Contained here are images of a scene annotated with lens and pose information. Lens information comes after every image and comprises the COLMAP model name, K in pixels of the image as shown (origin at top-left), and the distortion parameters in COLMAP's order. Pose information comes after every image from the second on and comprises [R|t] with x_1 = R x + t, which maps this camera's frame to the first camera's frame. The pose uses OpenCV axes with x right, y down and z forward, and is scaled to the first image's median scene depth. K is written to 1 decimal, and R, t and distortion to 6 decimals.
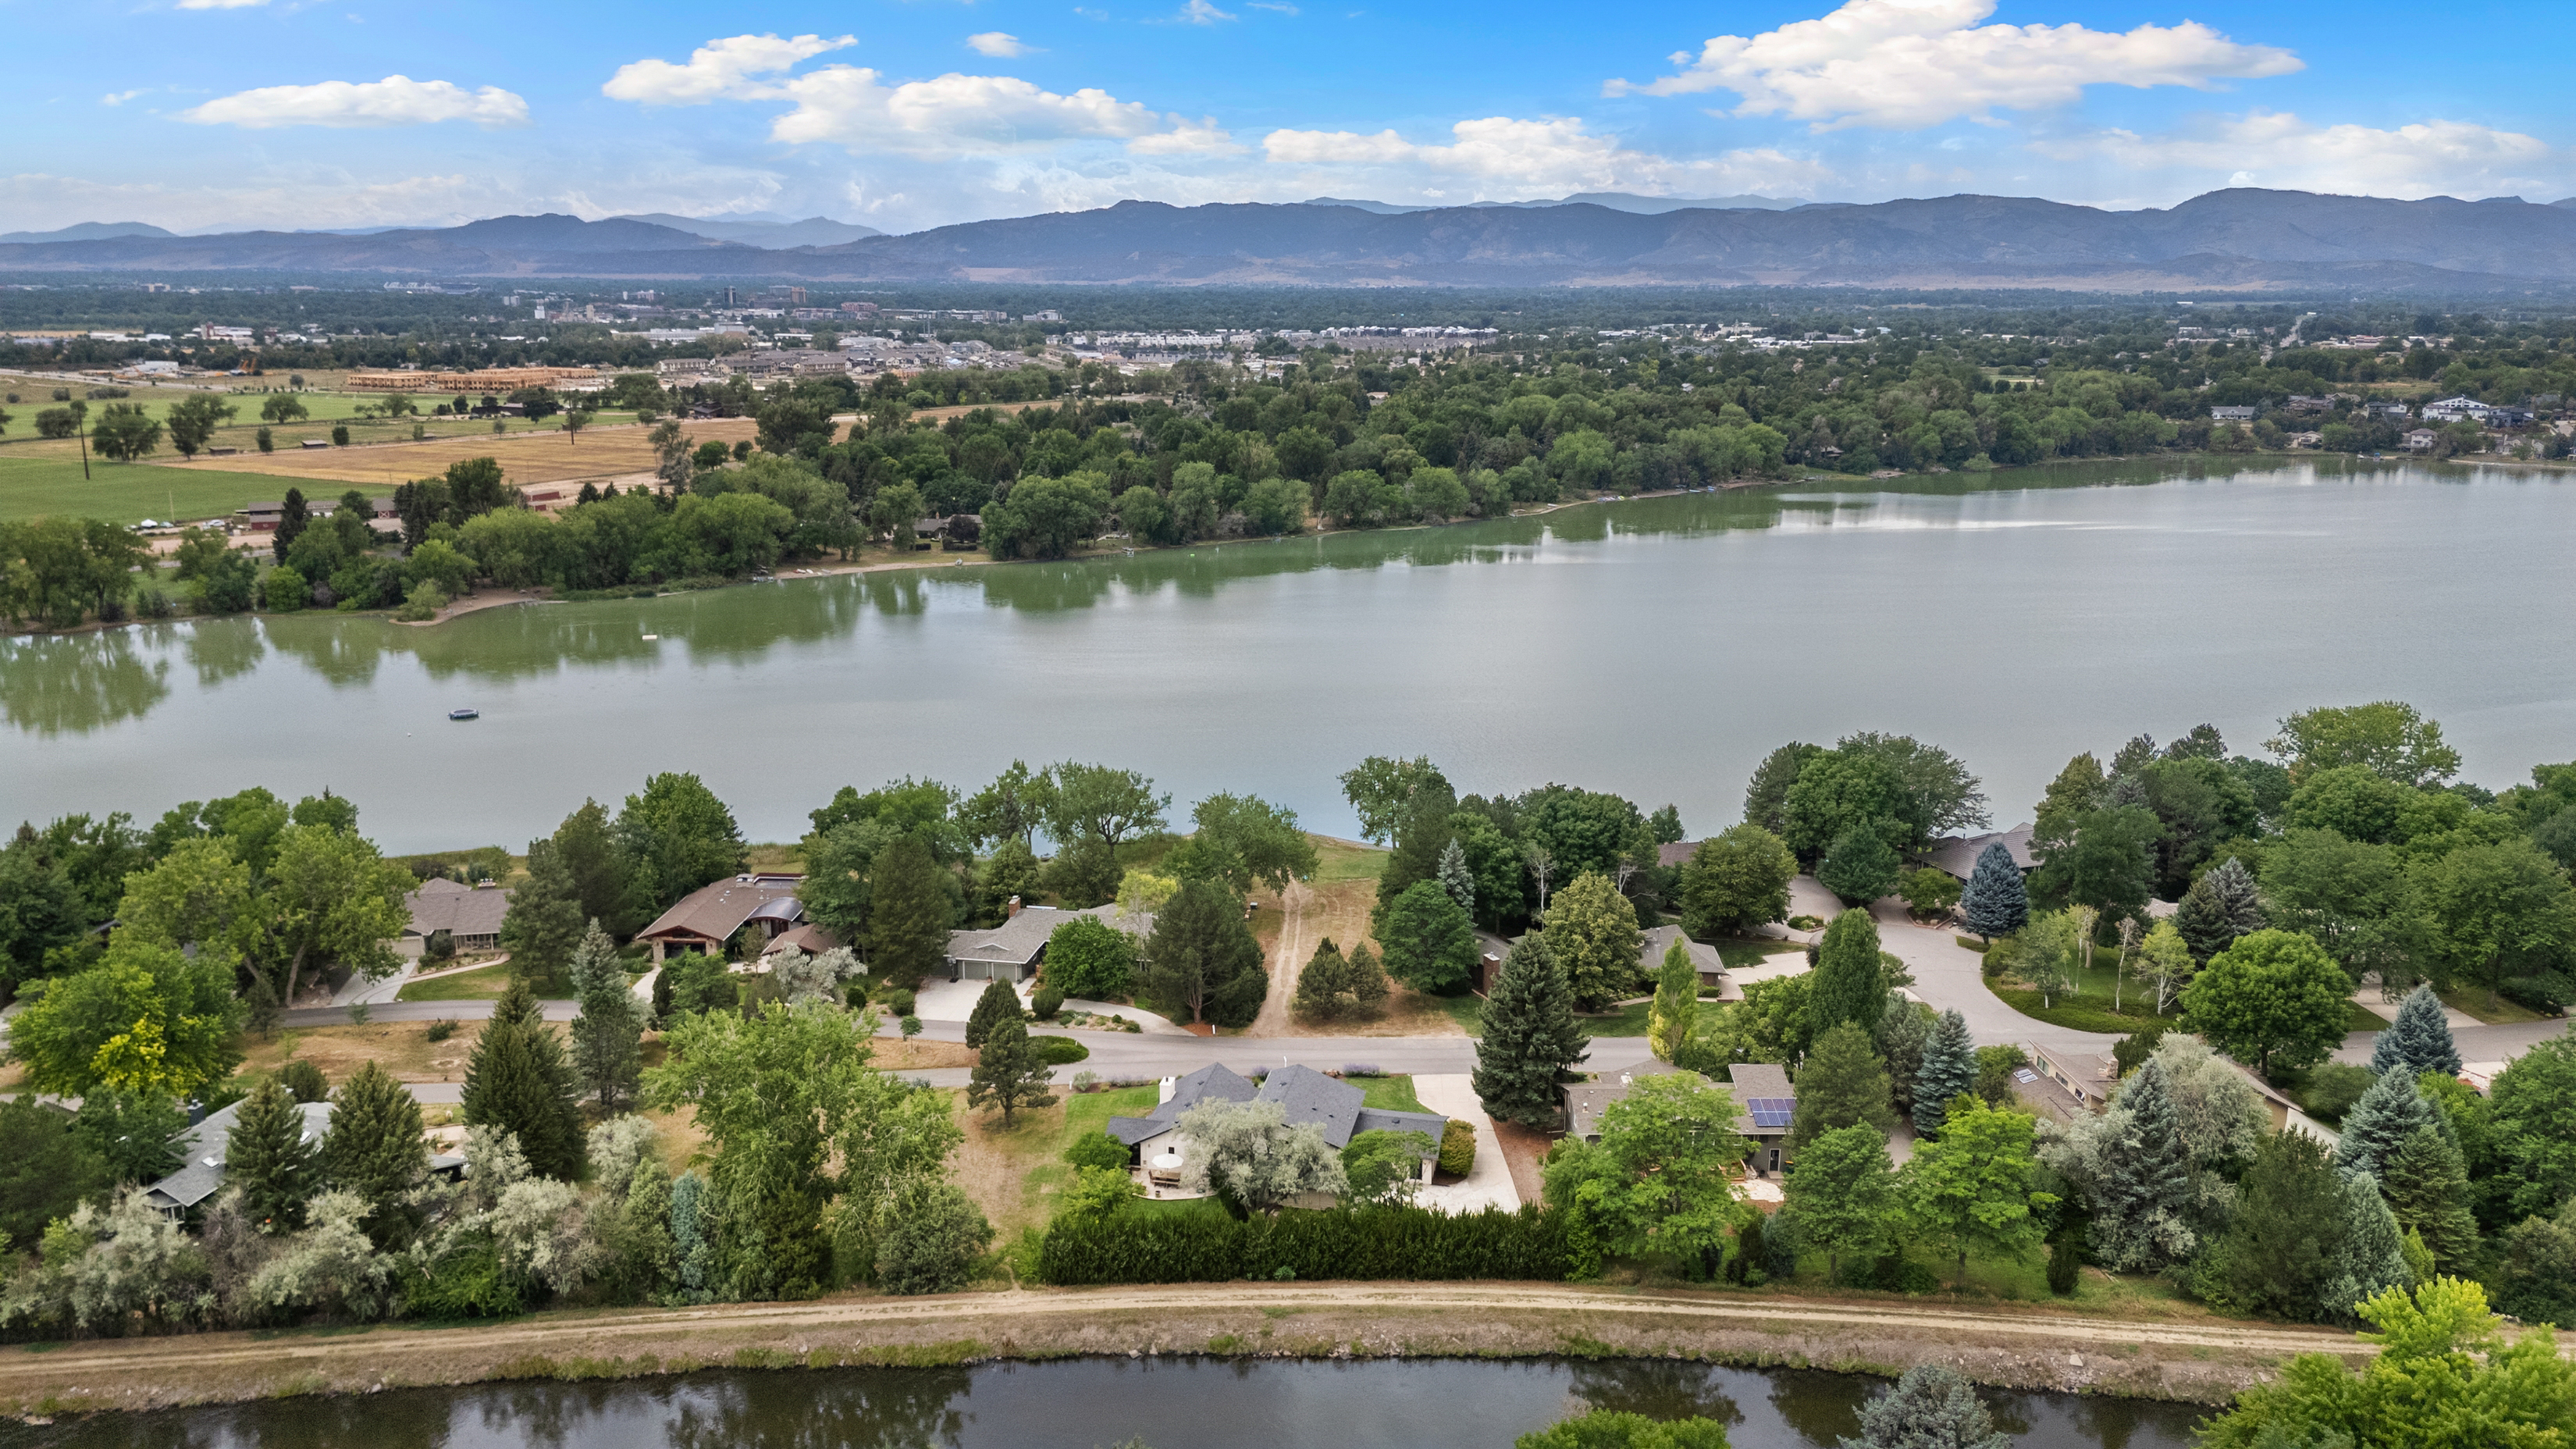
lens RADIAL K [[1901.2, 0, 1288.0], [0, 1901.2, 724.5], [0, 0, 1]] dist [0.100928, -0.116495]
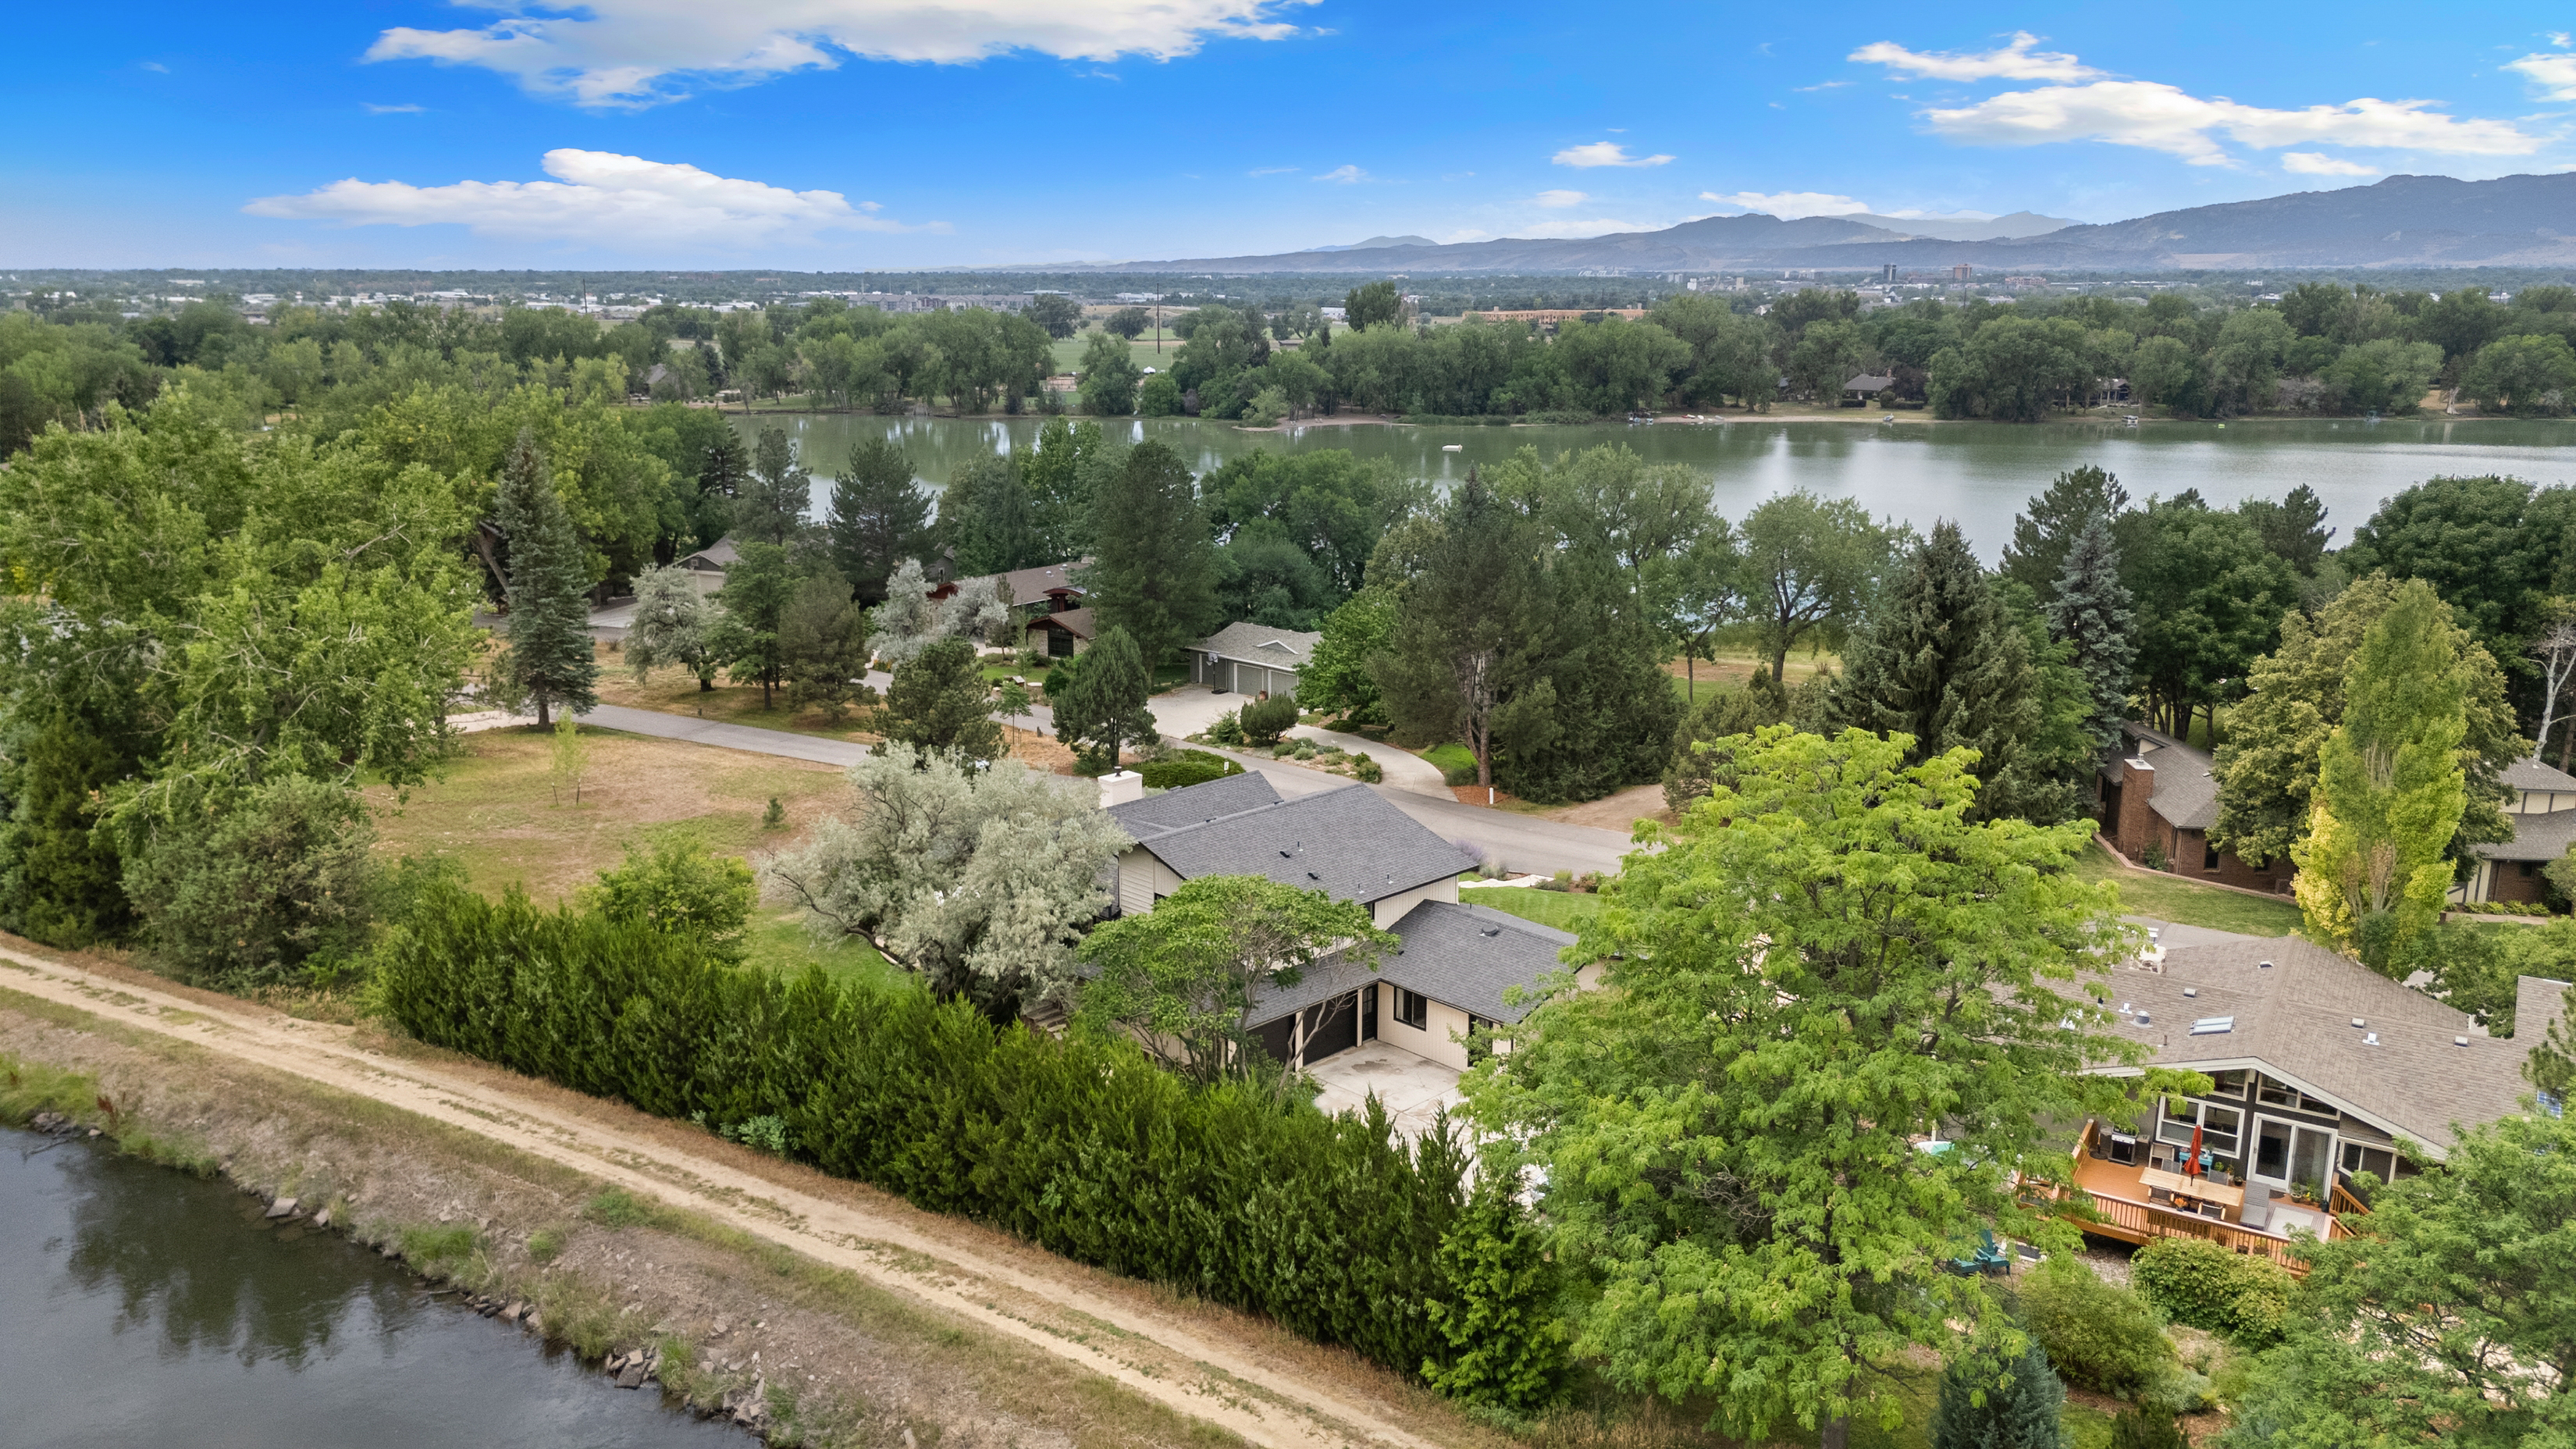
lens RADIAL K [[1901.2, 0, 1288.0], [0, 1901.2, 724.5], [0, 0, 1]] dist [0.100928, -0.116495]
pose [[0.831908, 0.124235, -0.540828, 0.193789], [-0.125345, 0.991497, 0.034953, 0.126890], [0.540572, 0.038712, 0.840407, 0.515469]]
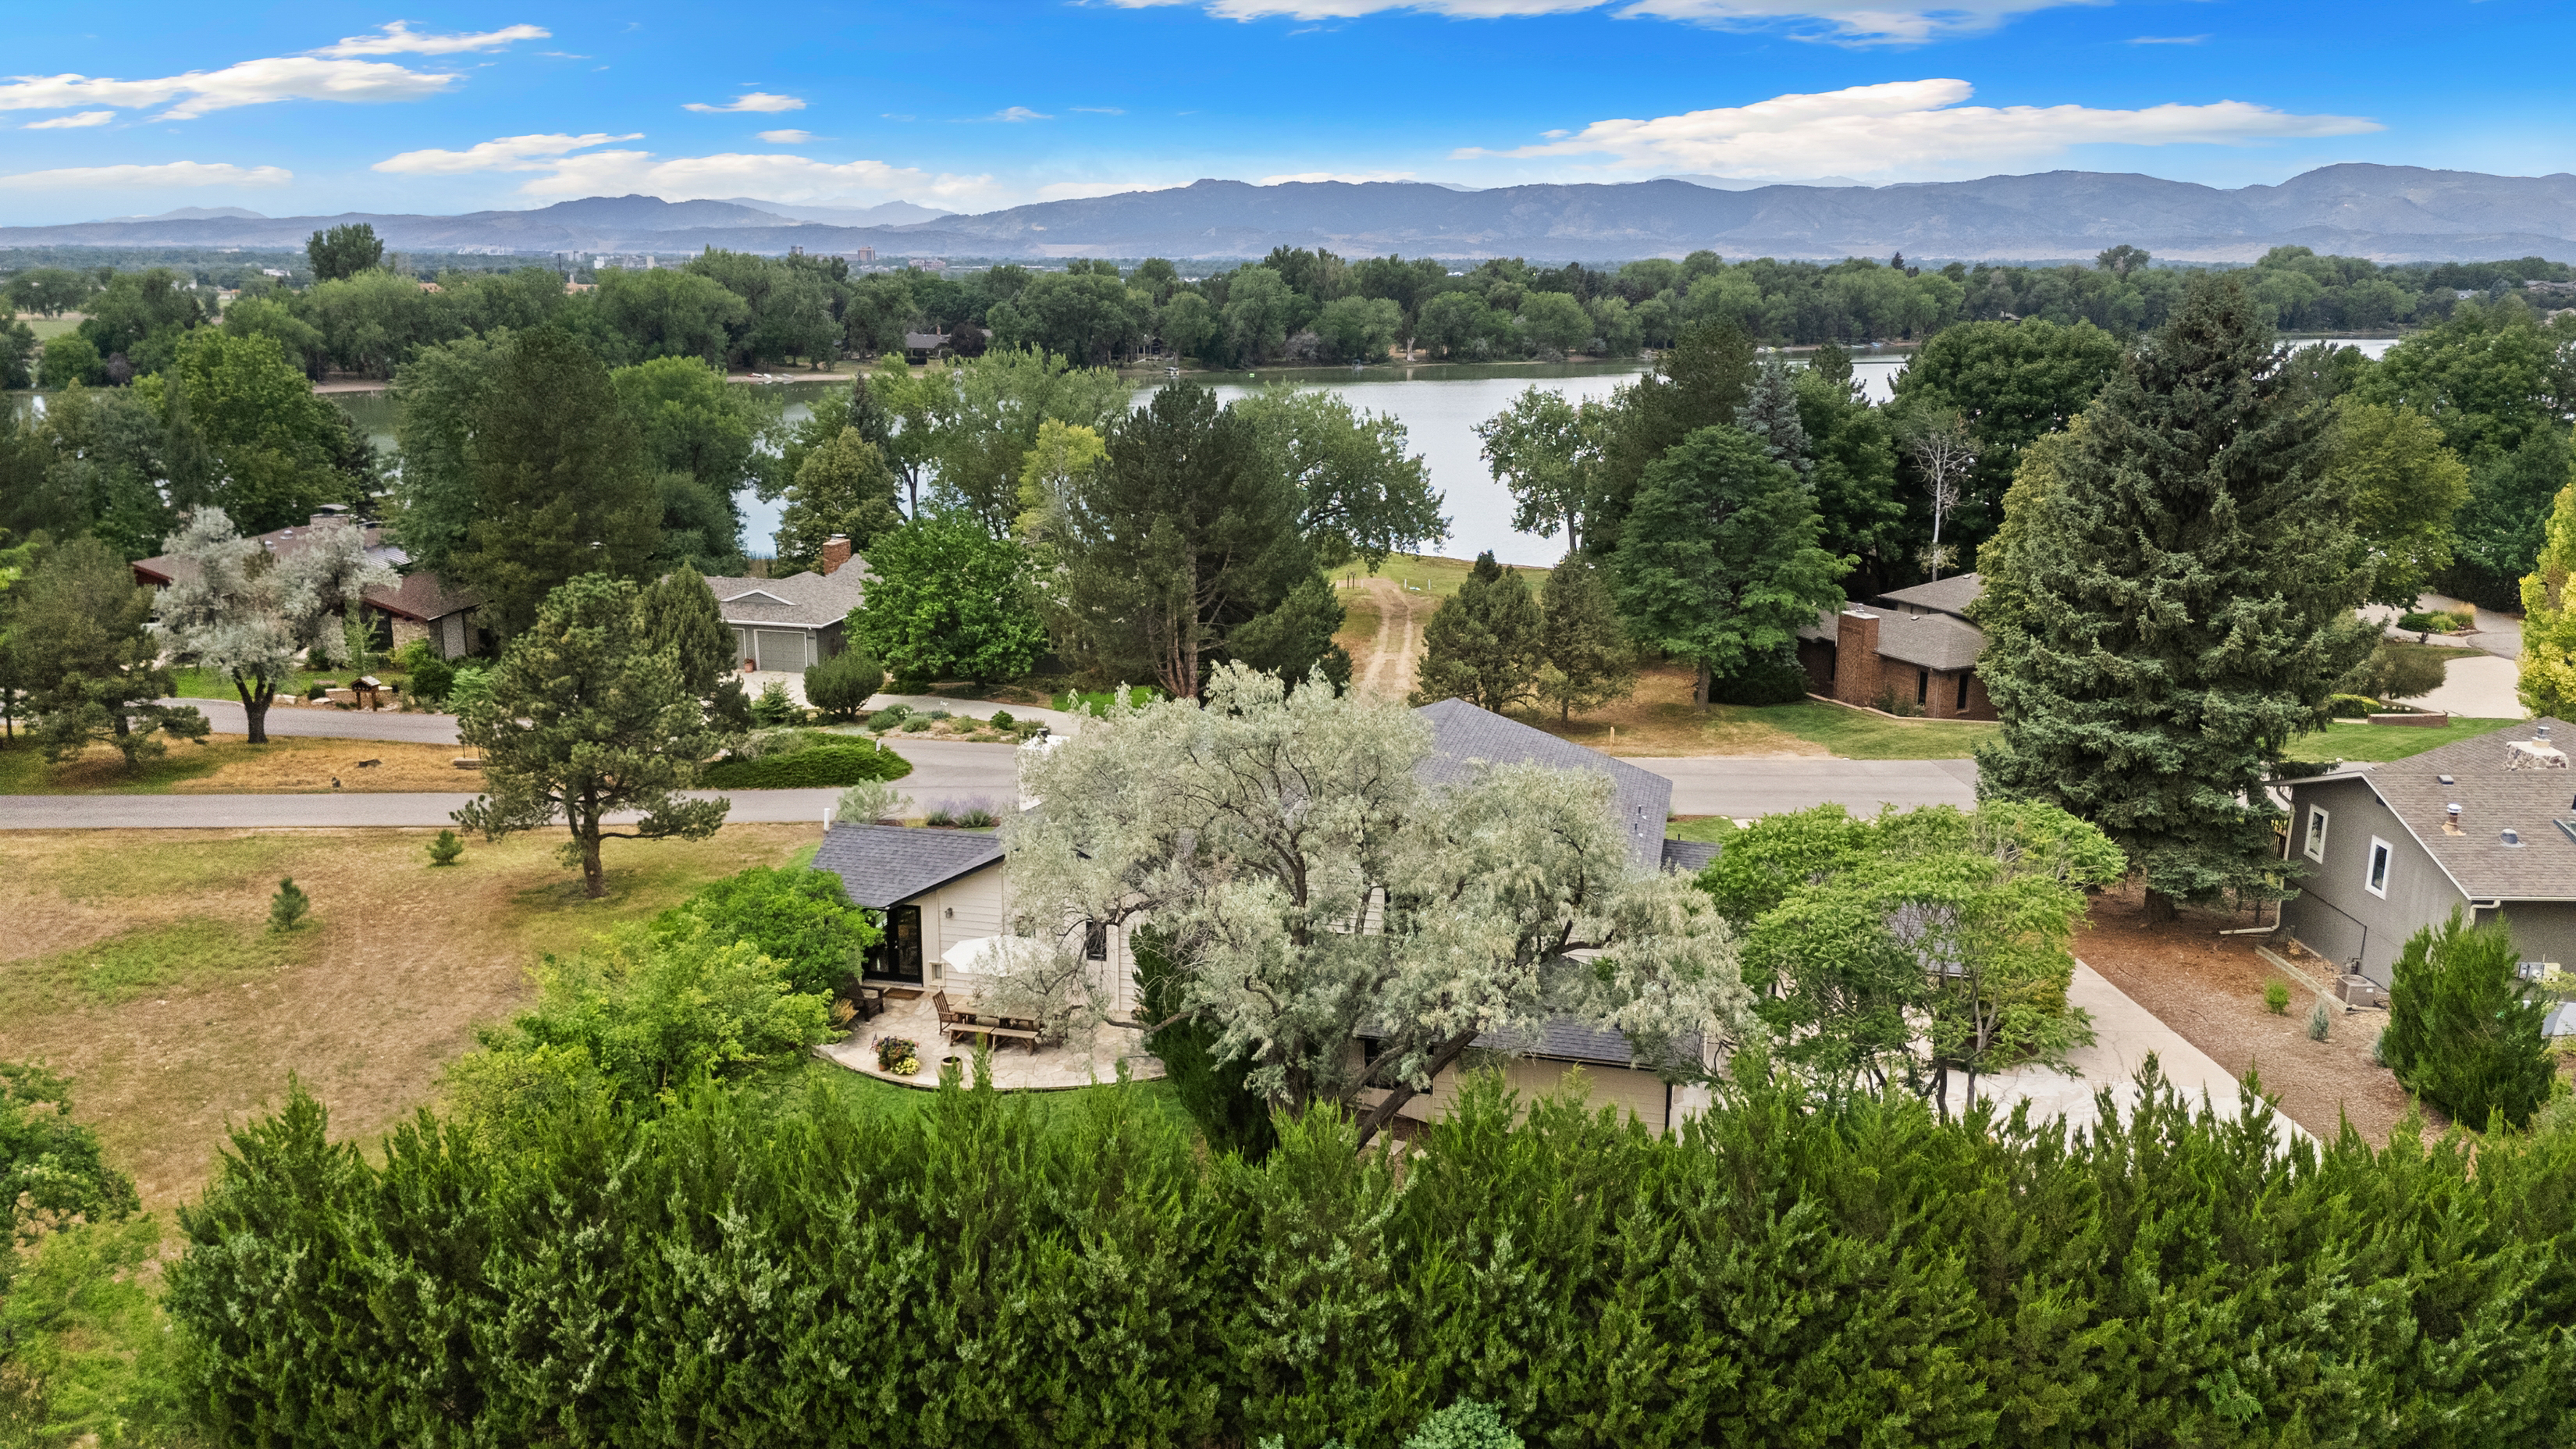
lens RADIAL K [[1901.2, 0, 1288.0], [0, 1901.2, 724.5], [0, 0, 1]] dist [0.100928, -0.116495]
pose [[0.999221, 0.009785, -0.038238, -0.008548], [-0.009580, 0.999939, 0.005552, 0.151629], [0.038290, -0.005181, 0.999253, 0.569990]]
